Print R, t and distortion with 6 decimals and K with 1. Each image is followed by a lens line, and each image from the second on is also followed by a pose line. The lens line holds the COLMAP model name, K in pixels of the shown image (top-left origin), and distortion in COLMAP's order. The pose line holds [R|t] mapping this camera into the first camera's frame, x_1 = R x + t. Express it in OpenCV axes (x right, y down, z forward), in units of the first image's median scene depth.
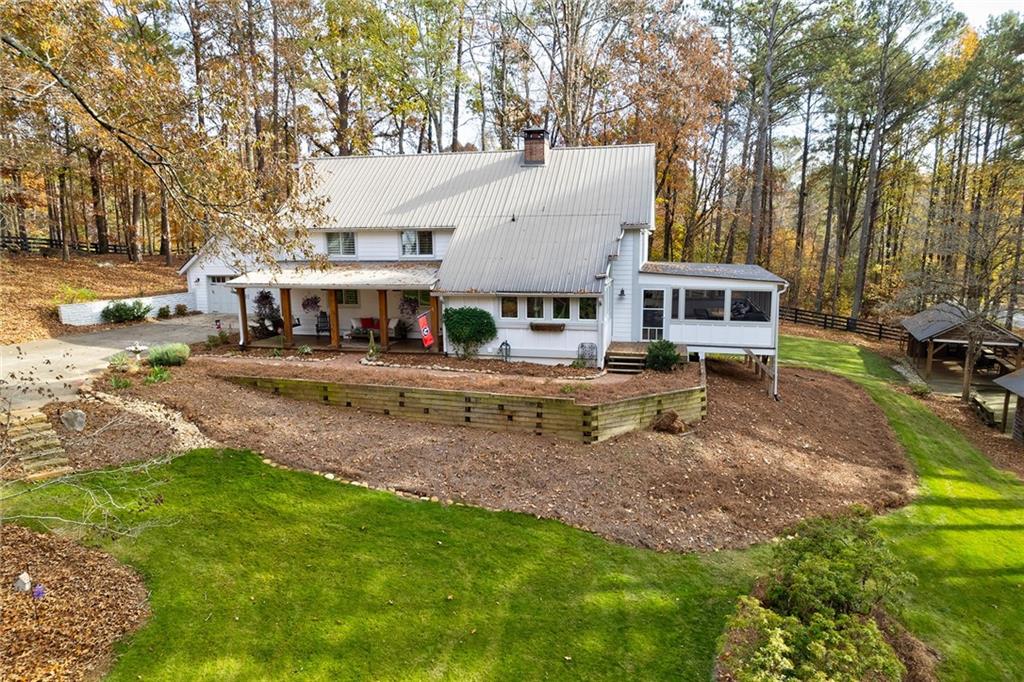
lens RADIAL K [[629.4, 0, 511.3], [0, 629.4, 340.8], [0, 0, 1]] dist [-0.021816, 0.009911]
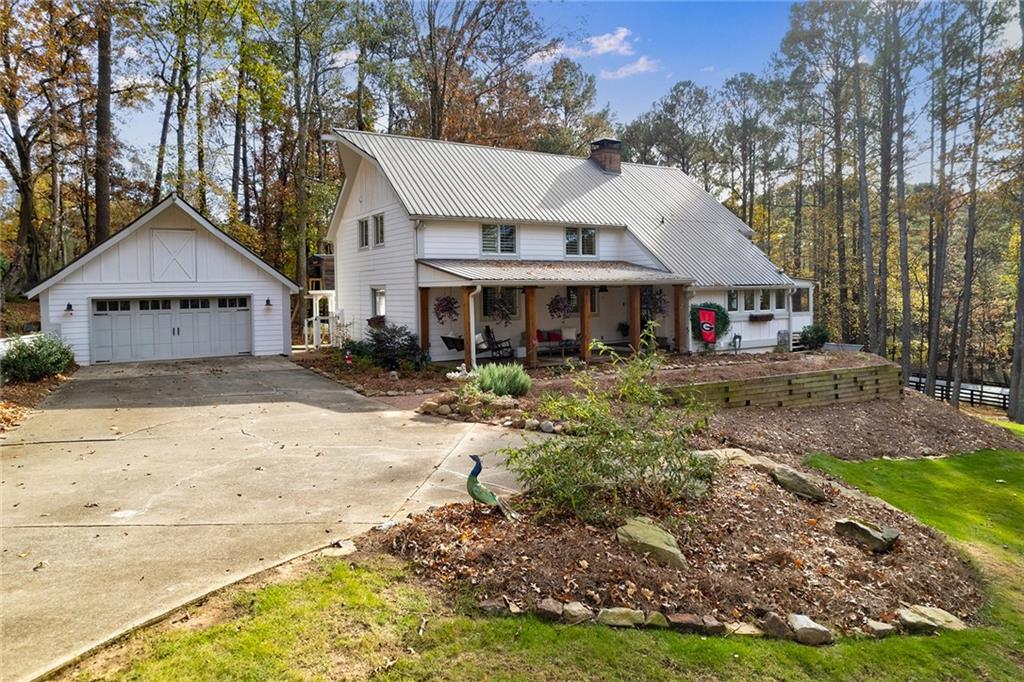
lens RADIAL K [[629.4, 0, 511.4], [0, 629.4, 339.9], [0, 0, 1]] dist [-0.021816, 0.009911]
pose [[0.716394, -0.059598, 0.695145, -0.993308], [0.122248, 0.991654, -0.040966, 0.007673], [-0.686902, 0.114328, 0.717701, 0.522824]]
